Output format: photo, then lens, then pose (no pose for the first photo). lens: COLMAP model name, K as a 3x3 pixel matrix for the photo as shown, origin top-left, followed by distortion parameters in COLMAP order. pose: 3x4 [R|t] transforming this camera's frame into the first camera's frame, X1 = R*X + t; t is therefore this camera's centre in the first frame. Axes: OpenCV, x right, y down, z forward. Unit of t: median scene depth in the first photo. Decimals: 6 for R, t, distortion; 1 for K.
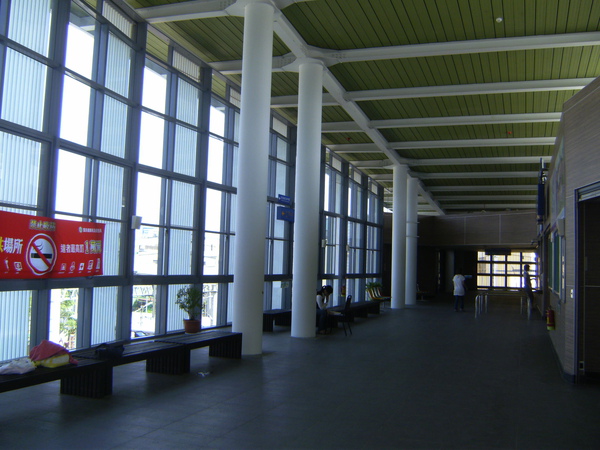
lens RADIAL K [[556.7, 0, 300.7], [0, 556.7, 237.2], [0, 0, 1]] dist [-0.089753, -0.002211]
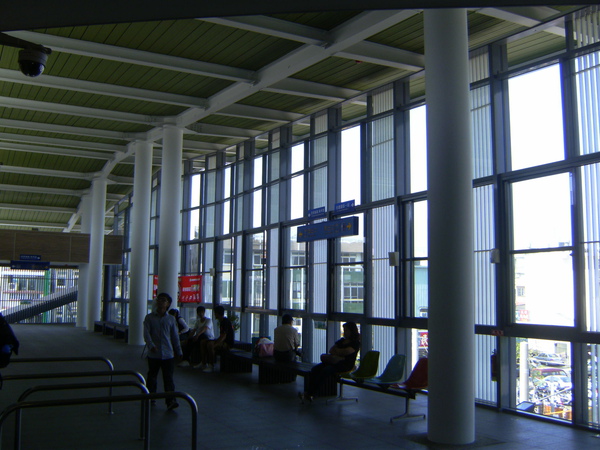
lens RADIAL K [[556.7, 0, 300.7], [0, 556.7, 237.2], [0, 0, 1]] dist [-0.089753, -0.002211]
pose [[-0.645293, -0.128508, -0.753049, 1.863338], [-0.006522, 0.986641, -0.162782, 0.326473], [0.763907, -0.100131, -0.637511, 5.231474]]
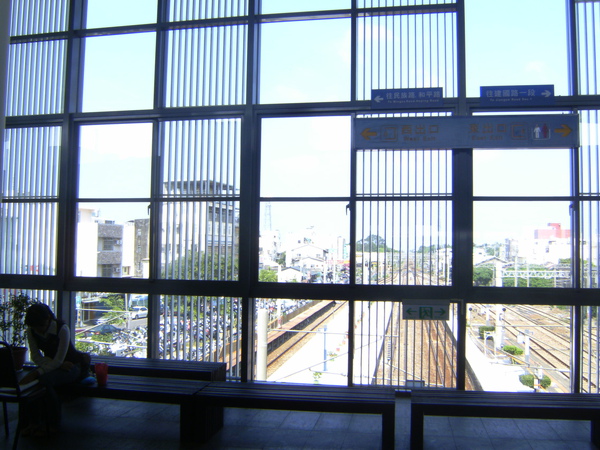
lens RADIAL K [[556.7, 0, 300.7], [0, 556.7, 237.2], [0, 0, 1]] dist [-0.089753, -0.002211]
pose [[0.149159, -0.064086, -0.986734, 0.318102], [0.039932, 0.997474, -0.058747, 0.053553], [0.988007, -0.030640, 0.151342, 0.880903]]
